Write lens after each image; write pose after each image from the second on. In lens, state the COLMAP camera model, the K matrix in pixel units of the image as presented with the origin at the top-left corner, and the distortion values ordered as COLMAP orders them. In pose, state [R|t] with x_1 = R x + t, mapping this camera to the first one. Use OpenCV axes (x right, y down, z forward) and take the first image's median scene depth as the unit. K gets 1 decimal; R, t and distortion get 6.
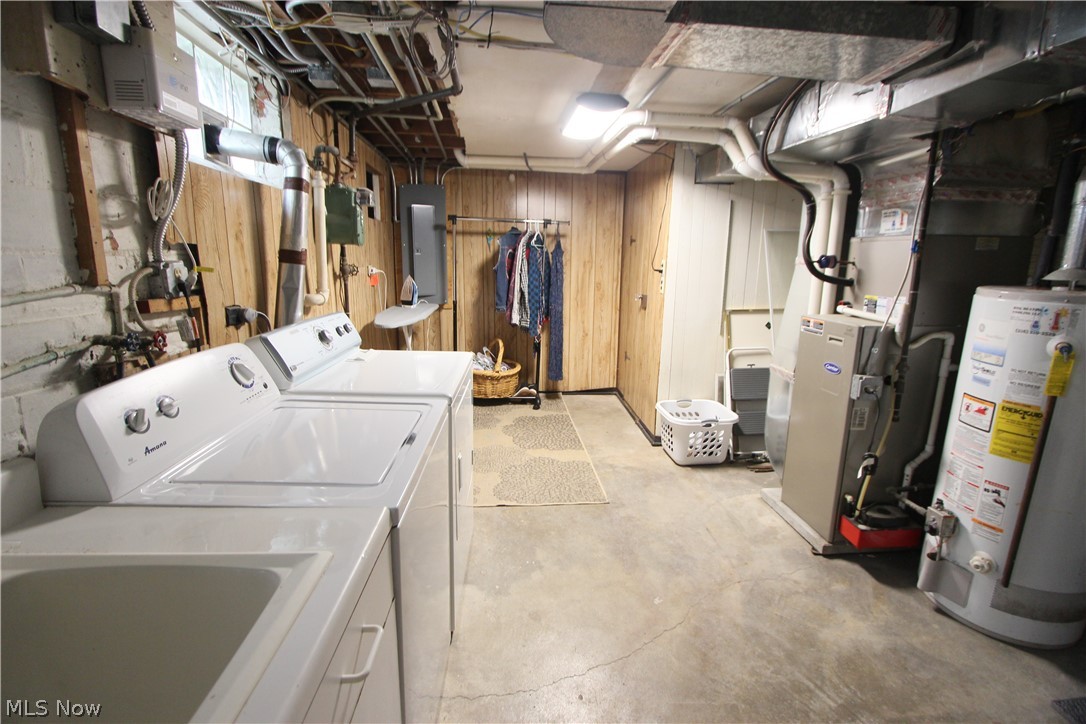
lens RADIAL K [[497.8, 0, 544.6], [0, 497.8, 362.6], [0, 0, 1]] dist [-0.019463, 0.003593]
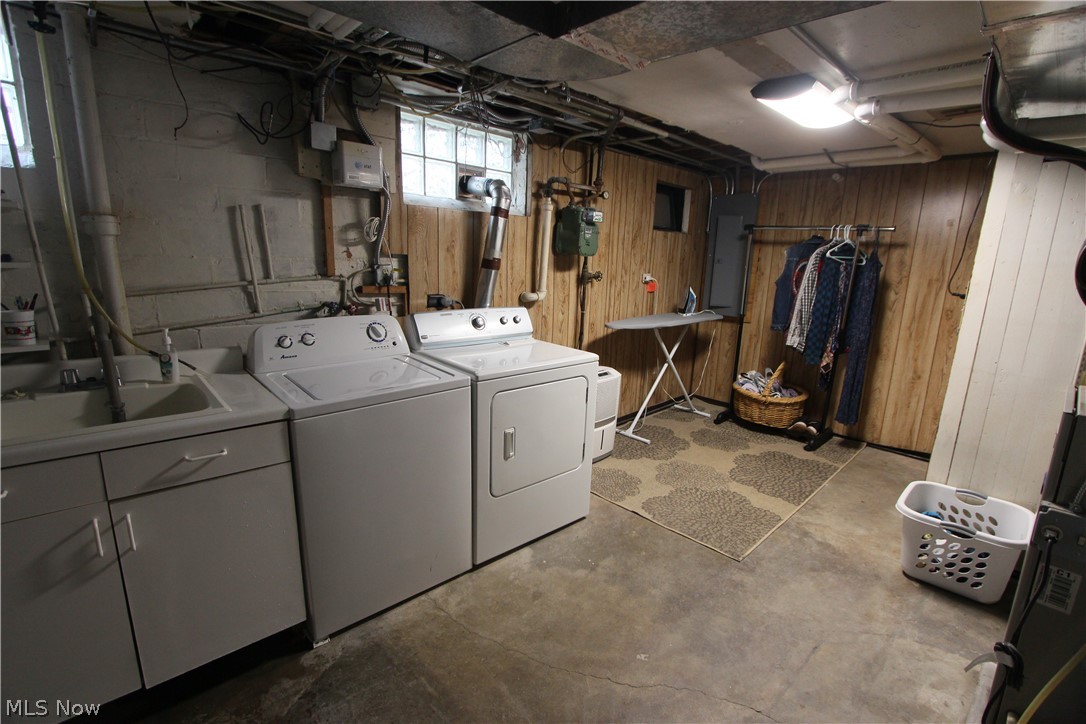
lens RADIAL K [[497.8, 0, 550.7], [0, 497.8, 362.9], [0, 0, 1]] dist [-0.019463, 0.003593]
pose [[0.631915, 0.168139, -0.756579, 0.449563], [-0.180495, 0.981269, 0.067319, -0.042059], [0.753727, 0.094019, 0.650427, 0.159341]]
